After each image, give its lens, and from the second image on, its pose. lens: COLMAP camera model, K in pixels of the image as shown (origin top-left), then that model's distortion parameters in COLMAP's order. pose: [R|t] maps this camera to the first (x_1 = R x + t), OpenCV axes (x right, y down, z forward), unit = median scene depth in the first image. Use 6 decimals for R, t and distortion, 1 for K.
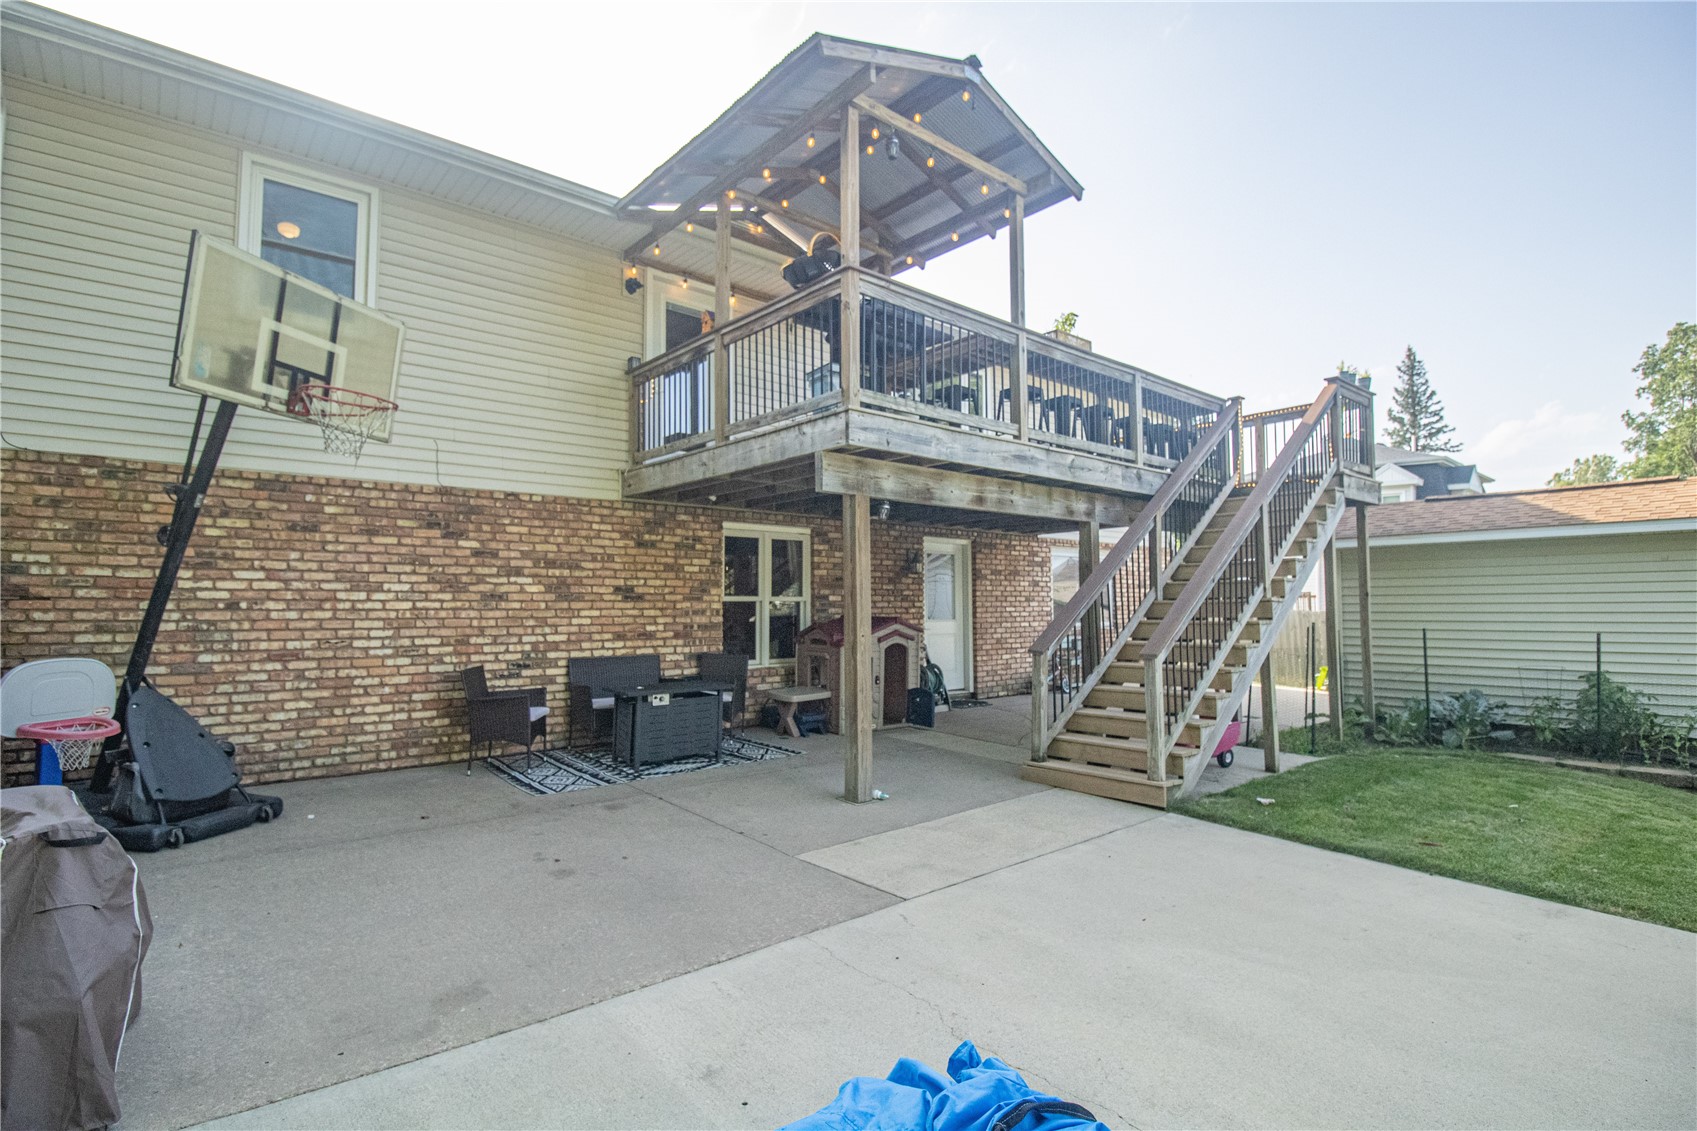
lens RADIAL K [[793.4, 0, 839.1], [0, 793.4, 562.8], [0, 0, 1]] dist [-0.001442, -0.004005]
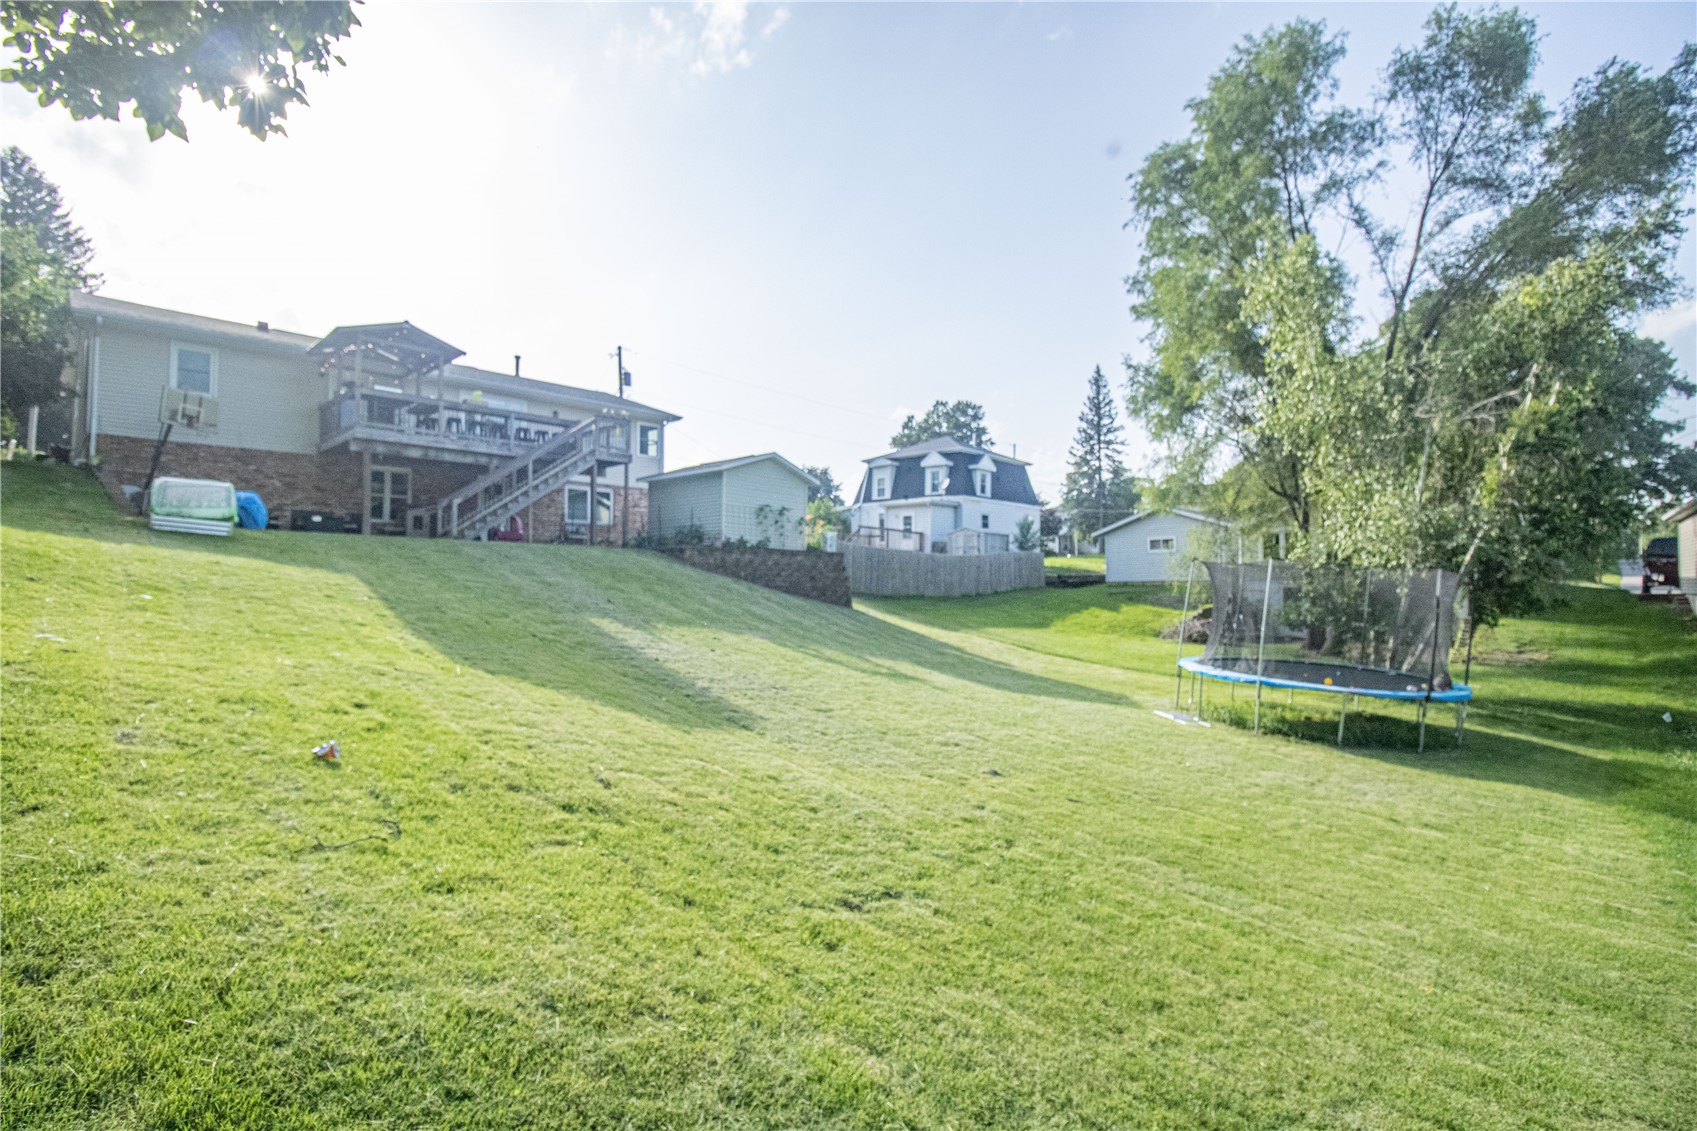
lens RADIAL K [[793.4, 0, 857.4], [0, 793.4, 573.0], [0, 0, 1]] dist [-0.001442, -0.004005]
pose [[0.995210, 0.007789, 0.097447, 1.797288], [-0.011235, 0.999329, 0.034867, 0.290306], [-0.097111, -0.035795, 0.994630, -2.614060]]
